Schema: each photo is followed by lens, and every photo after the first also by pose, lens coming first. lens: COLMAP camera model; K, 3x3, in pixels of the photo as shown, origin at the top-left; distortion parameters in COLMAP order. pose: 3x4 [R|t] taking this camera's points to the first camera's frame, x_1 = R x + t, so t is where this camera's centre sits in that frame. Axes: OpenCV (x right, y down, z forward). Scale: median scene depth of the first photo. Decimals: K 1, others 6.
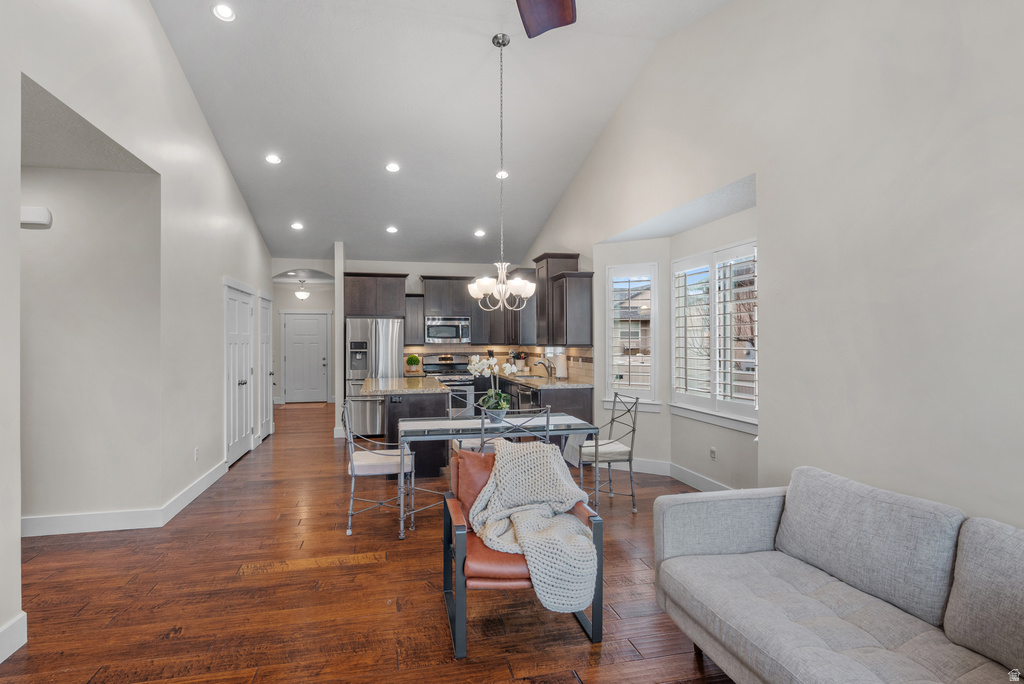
lens RADIAL K [[565.7, 0, 511.7], [0, 565.7, 335.7], [0, 0, 1]] dist [-0.001505, 0.002114]
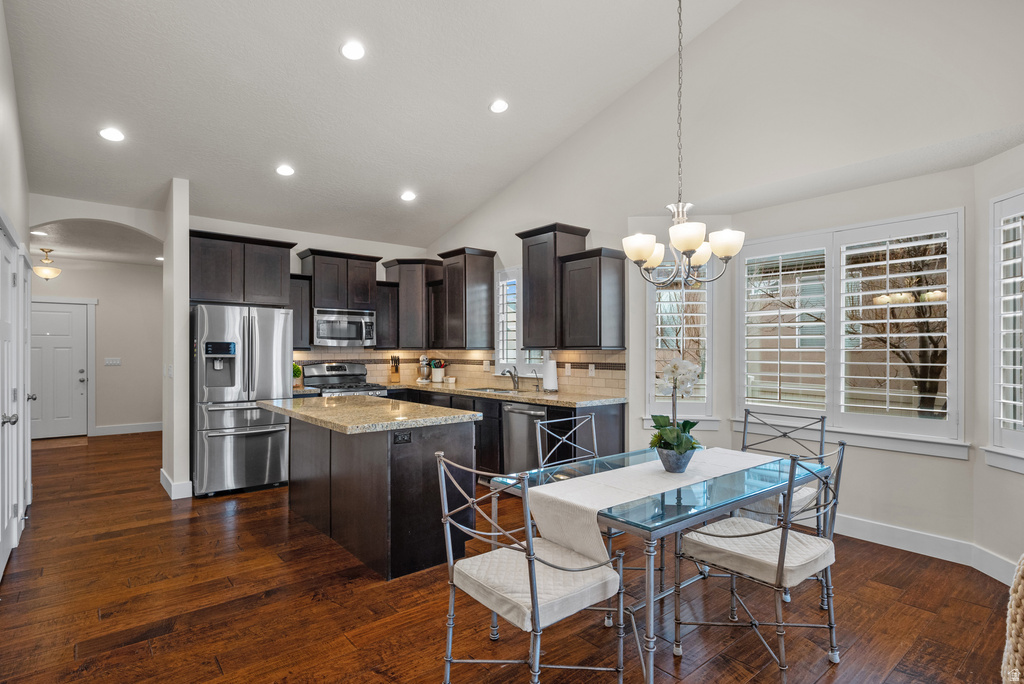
lens RADIAL K [[537.1, 0, 520.7], [0, 537.1, 351.3], [0, 0, 1]] dist [-0.003774, 0.001214]
pose [[0.892919, 0.003869, 0.450201, -0.222046], [-0.007965, 0.999942, 0.007203, 0.012897], [-0.450147, -0.010017, 0.892898, 0.292495]]
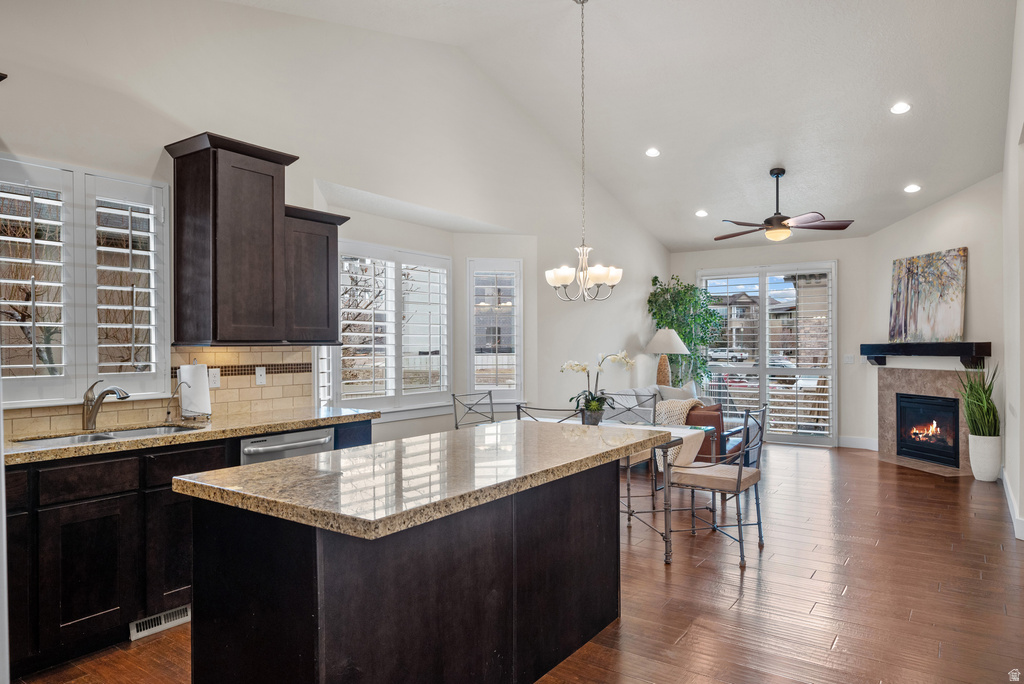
lens RADIAL K [[650.7, 0, 516.0], [0, 650.7, 350.3], [0, 0, 1]] dist [-0.005853, 0.001995]
pose [[-0.678383, 0.004595, 0.734694, -0.366582], [0.003477, 0.999989, -0.003044, 0.019753], [-0.734701, 0.000490, -0.678391, 0.930135]]
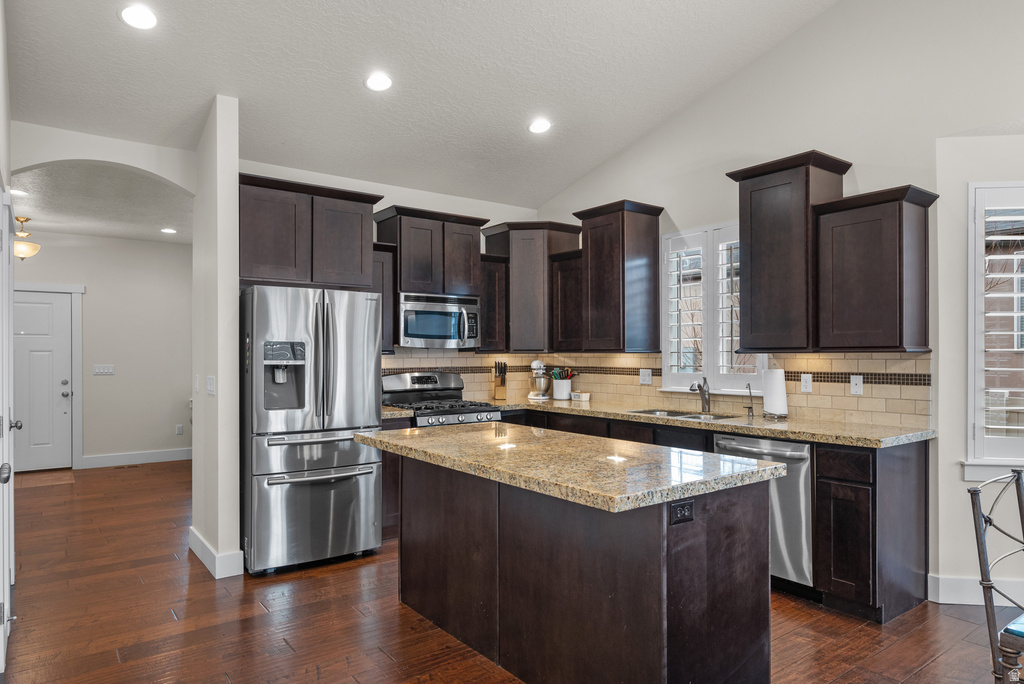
lens RADIAL K [[650.7, 0, 518.3], [0, 650.7, 355.4], [0, 0, 1]] dist [-0.005853, 0.001995]
pose [[0.915712, 0.002511, 0.401827, -0.281364], [-0.006382, 0.999945, 0.008295, 0.014326], [-0.401784, -0.010160, 0.915678, 0.452429]]
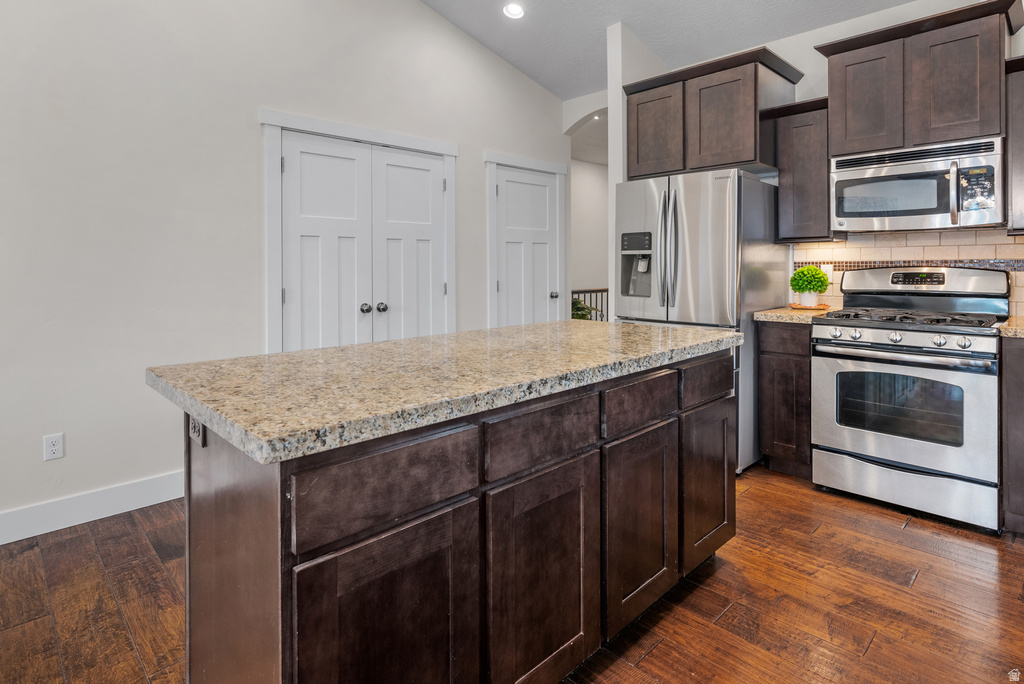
lens RADIAL K [[537.1, 0, 516.4], [0, 537.1, 267.9], [0, 0, 1]] dist [-0.003774, 0.001214]
pose [[0.510404, 0.007218, -0.859904, 0.039173], [0.008289, 0.999877, 0.013314, 0.029387], [0.859895, -0.013923, 0.510281, 0.651101]]
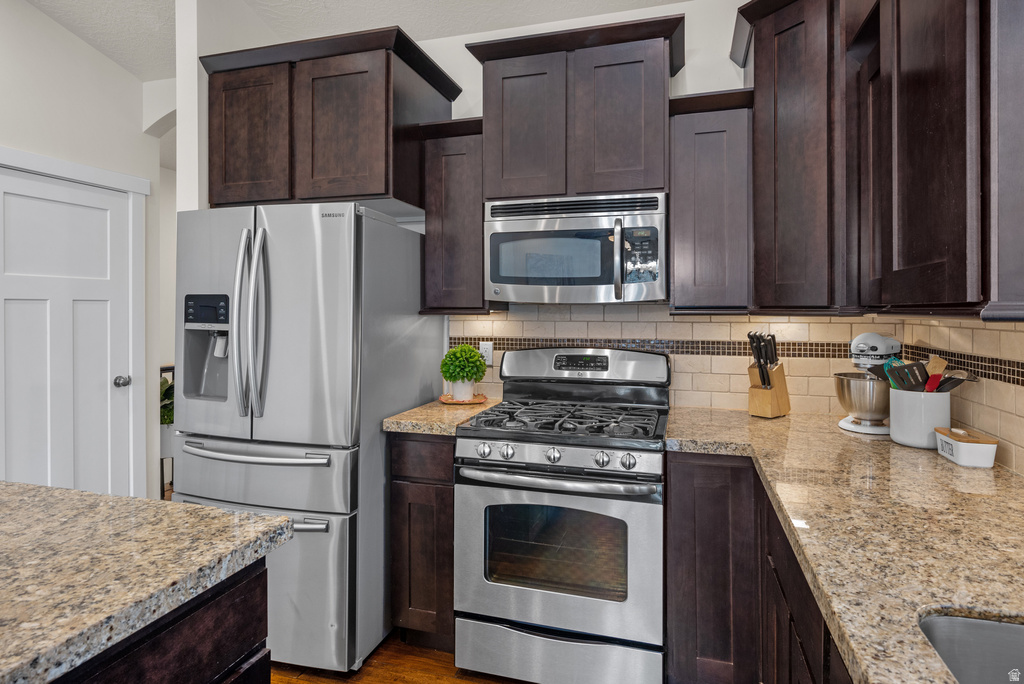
lens RADIAL K [[565.7, 0, 512.7], [0, 565.7, 312.9], [0, 0, 1]] dist [-0.001505, 0.002114]
pose [[0.862685, 0.009709, -0.505649, -0.007727], [-0.003581, 0.999908, 0.013090, 0.014206], [0.505730, -0.009482, 0.862640, 0.776403]]
